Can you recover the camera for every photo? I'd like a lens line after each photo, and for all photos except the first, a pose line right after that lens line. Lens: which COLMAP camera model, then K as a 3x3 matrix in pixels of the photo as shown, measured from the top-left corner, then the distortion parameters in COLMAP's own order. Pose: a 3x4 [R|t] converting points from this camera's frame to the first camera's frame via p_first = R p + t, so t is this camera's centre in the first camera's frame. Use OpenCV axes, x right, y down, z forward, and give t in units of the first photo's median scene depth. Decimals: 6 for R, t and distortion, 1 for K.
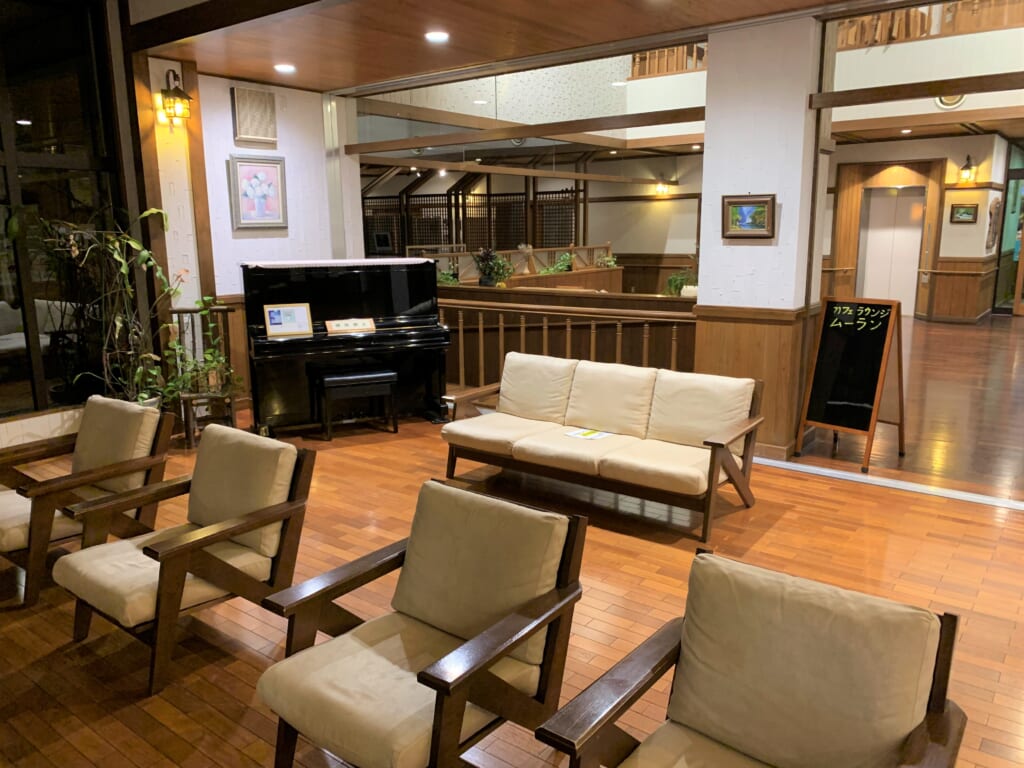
lens RADIAL K [[780.4, 0, 510.2], [0, 780.4, 382.6], [0, 0, 1]] dist [0.001394, 0.000885]
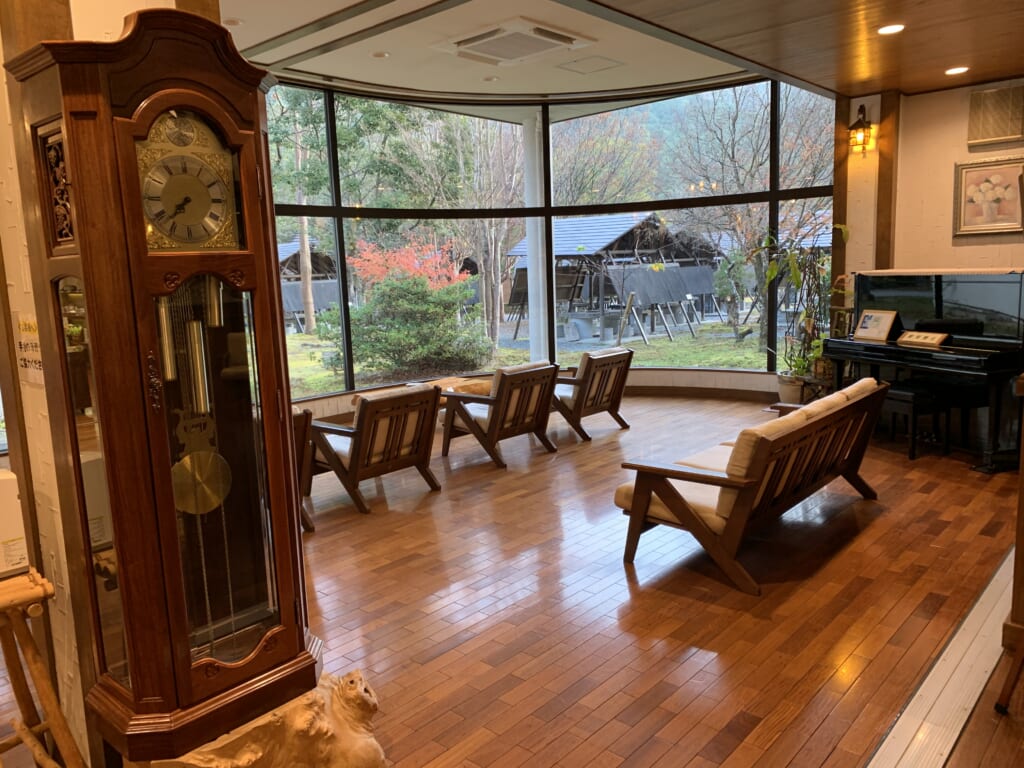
lens RADIAL K [[780.4, 0, 510.5], [0, 780.4, 384.5], [0, 0, 1]] dist [0.001394, 0.000885]
pose [[-0.065858, 0.161491, -0.984674, 0.701377], [-0.156148, 0.972991, 0.170018, -0.092900], [0.985536, 0.164952, -0.038863, 0.506005]]
